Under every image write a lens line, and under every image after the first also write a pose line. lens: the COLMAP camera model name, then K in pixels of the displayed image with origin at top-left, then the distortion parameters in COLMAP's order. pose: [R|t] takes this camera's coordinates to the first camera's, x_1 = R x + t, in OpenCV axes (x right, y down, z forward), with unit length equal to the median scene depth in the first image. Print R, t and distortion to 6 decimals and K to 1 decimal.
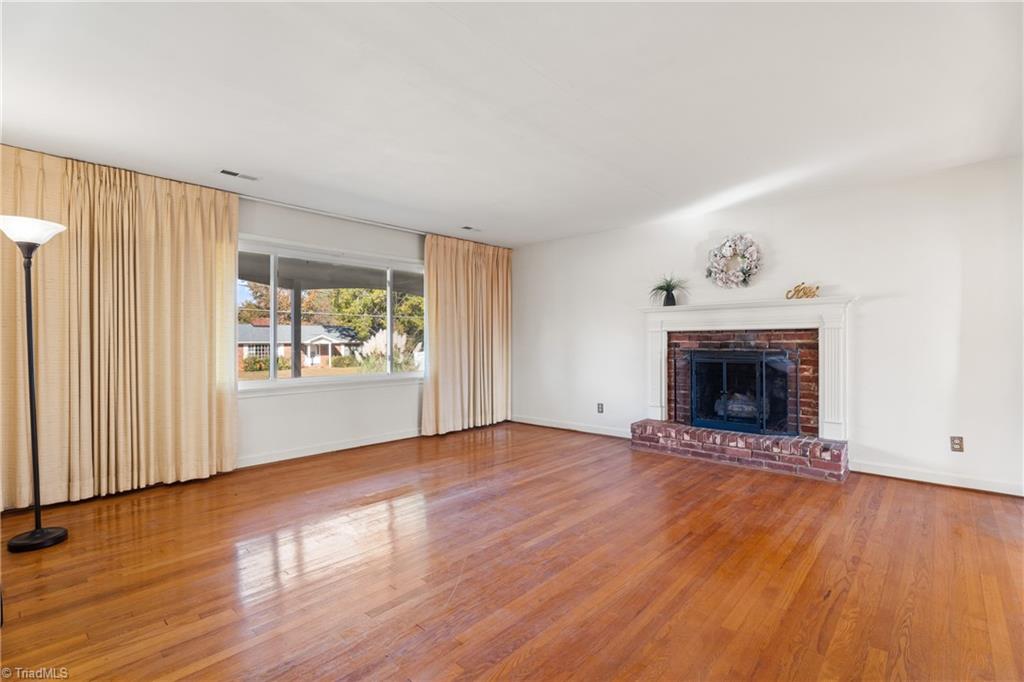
lens RADIAL K [[473.8, 0, 512.6], [0, 473.8, 339.2], [0, 0, 1]] dist [-0.014157, 0.000786]
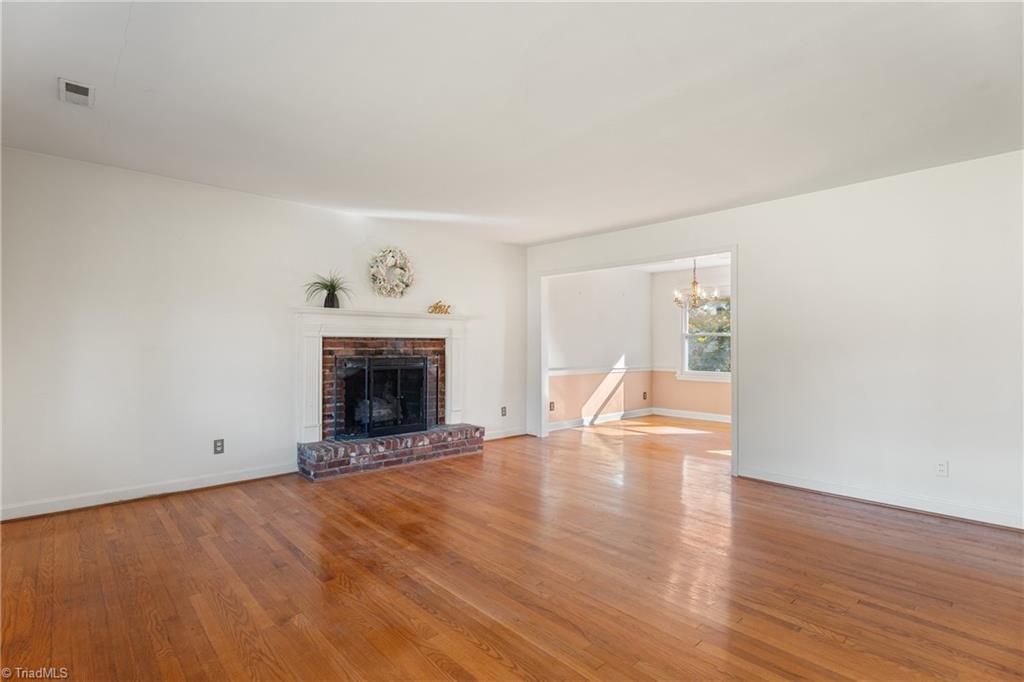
lens RADIAL K [[491.9, 0, 509.5], [0, 491.9, 343.6], [0, 0, 1]] dist [-0.005032, -0.001260]
pose [[0.085772, 0.009332, 0.996271, -0.617775], [-0.008223, 0.999929, -0.008658, 0.000830], [-0.996281, -0.007449, 0.085843, 0.675577]]
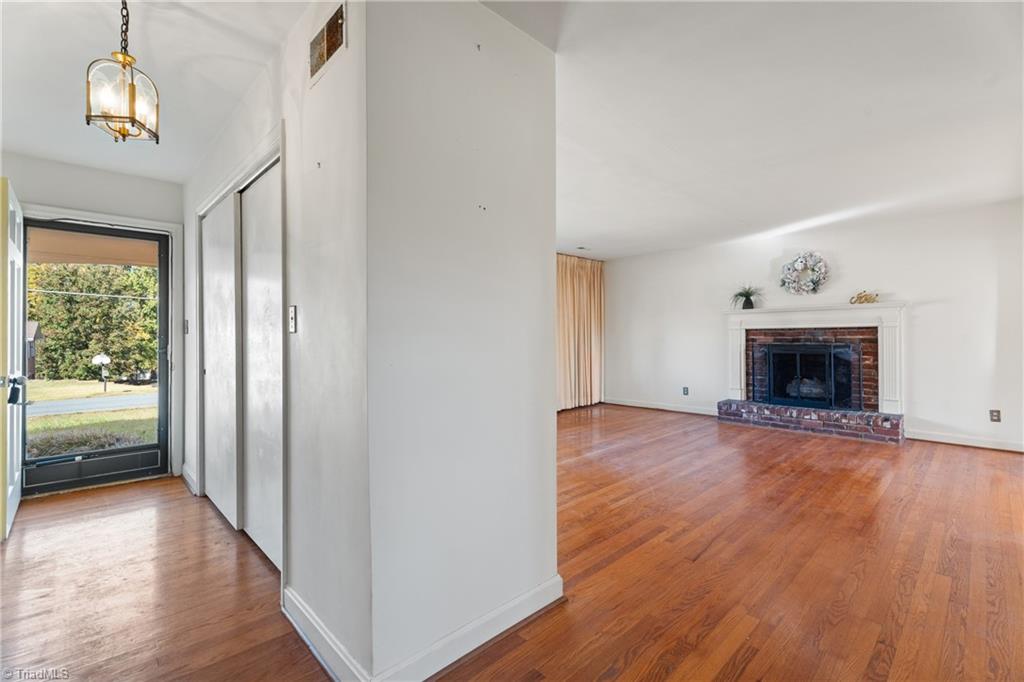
lens RADIAL K [[457.4, 0, 507.6], [0, 457.4, 333.1], [0, 0, 1]] dist [-0.001488, -0.000696]
pose [[0.997512, -0.002171, -0.070458, -0.248760], [0.001874, 0.999989, -0.004281, -0.002487], [0.070466, 0.004138, 0.997506, -0.287894]]
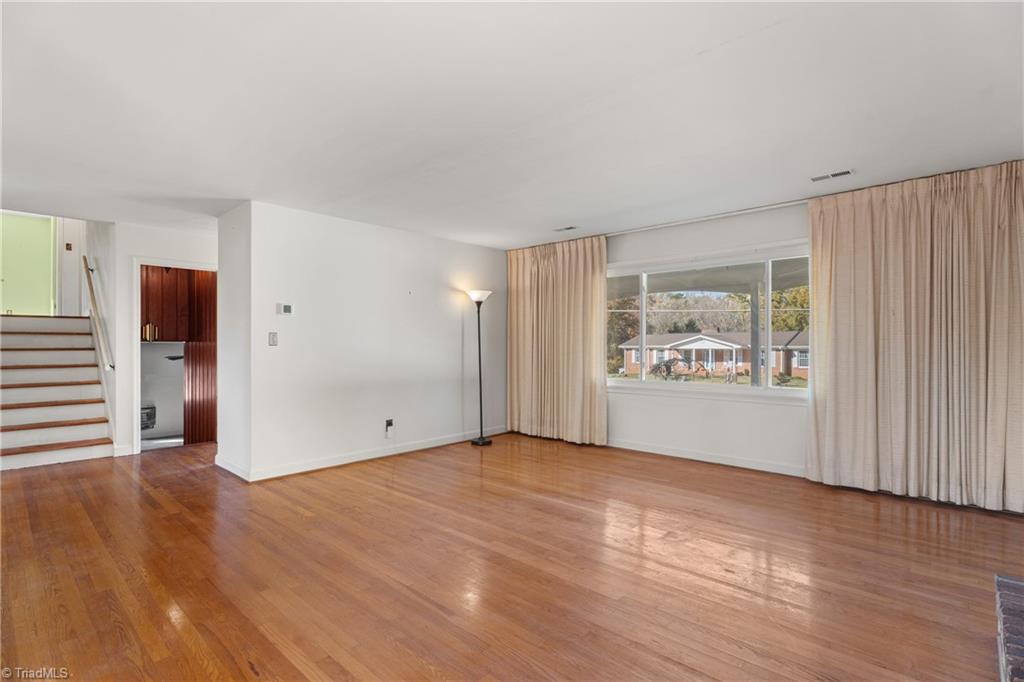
lens RADIAL K [[491.9, 0, 509.5], [0, 491.9, 343.6], [0, 0, 1]] dist [-0.005032, -0.001260]
pose [[-0.010060, -0.001229, -0.999949, 0.718754], [0.002076, 0.999997, -0.001250, -0.005438], [0.999947, -0.002089, -0.010058, 0.690172]]
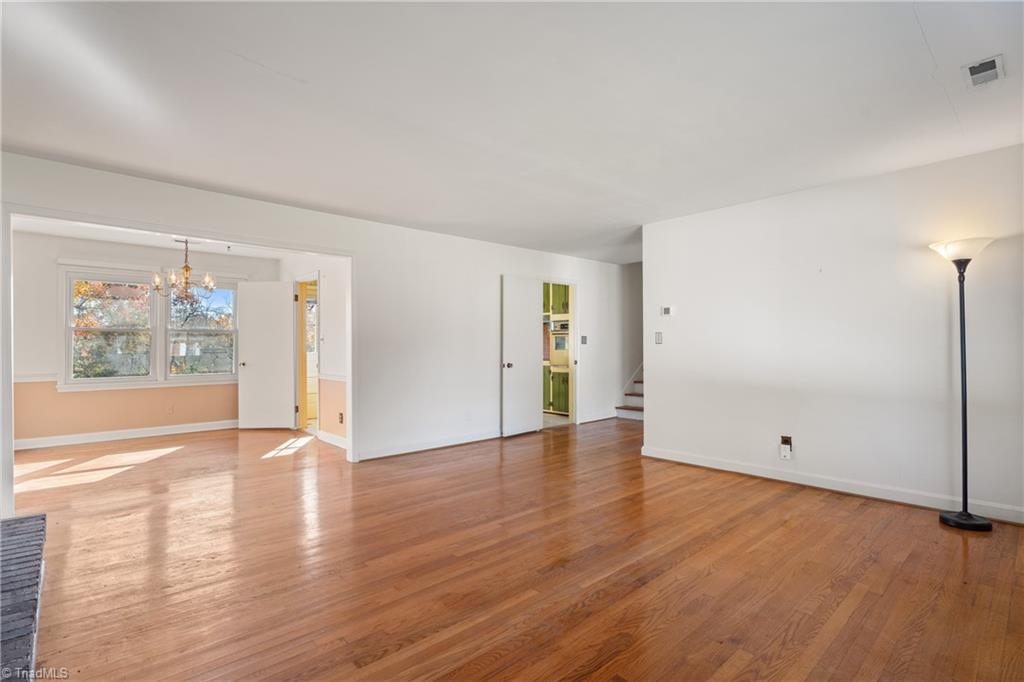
lens RADIAL K [[491.9, 0, 509.5], [0, 491.9, 343.6], [0, 0, 1]] dist [-0.005032, -0.001260]
pose [[-0.995890, 0.005375, 0.090407, -0.020194], [0.004728, 0.999962, -0.007376, 0.002762], [-0.090443, -0.006918, -0.995878, 1.368037]]
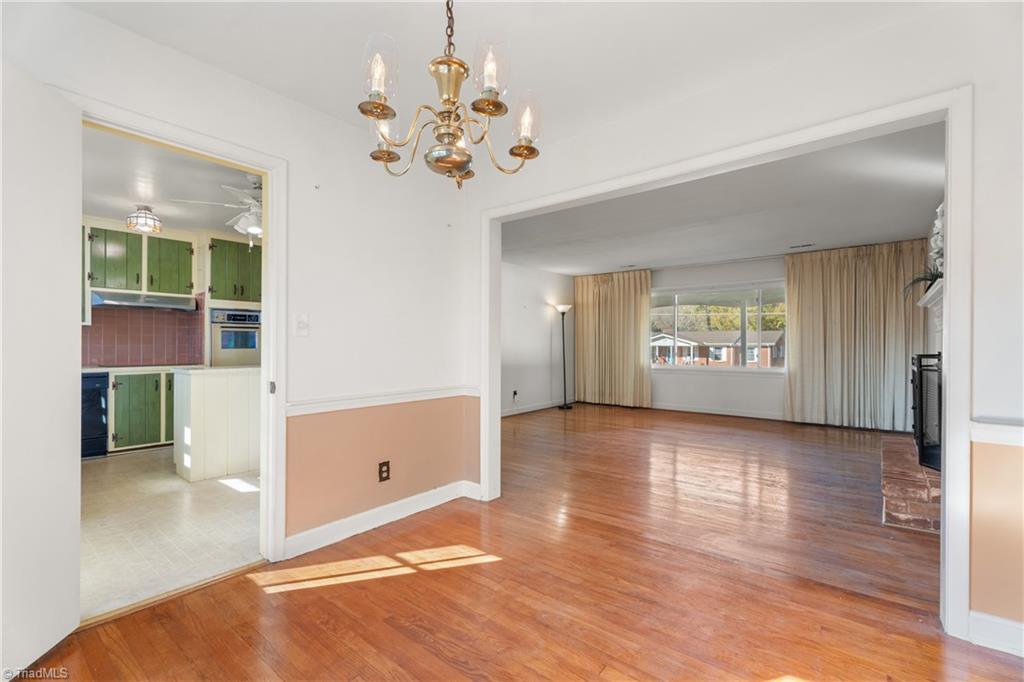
lens RADIAL K [[450.1, 0, 512.0], [0, 450.1, 341.0], [0, 0, 1]] dist [0.000431, -0.000207]
pose [[0.054846, -0.002753, -0.998491, 1.180864], [0.003152, 0.999992, -0.002584, -0.002145], [0.998490, -0.003005, 0.054854, 0.288847]]
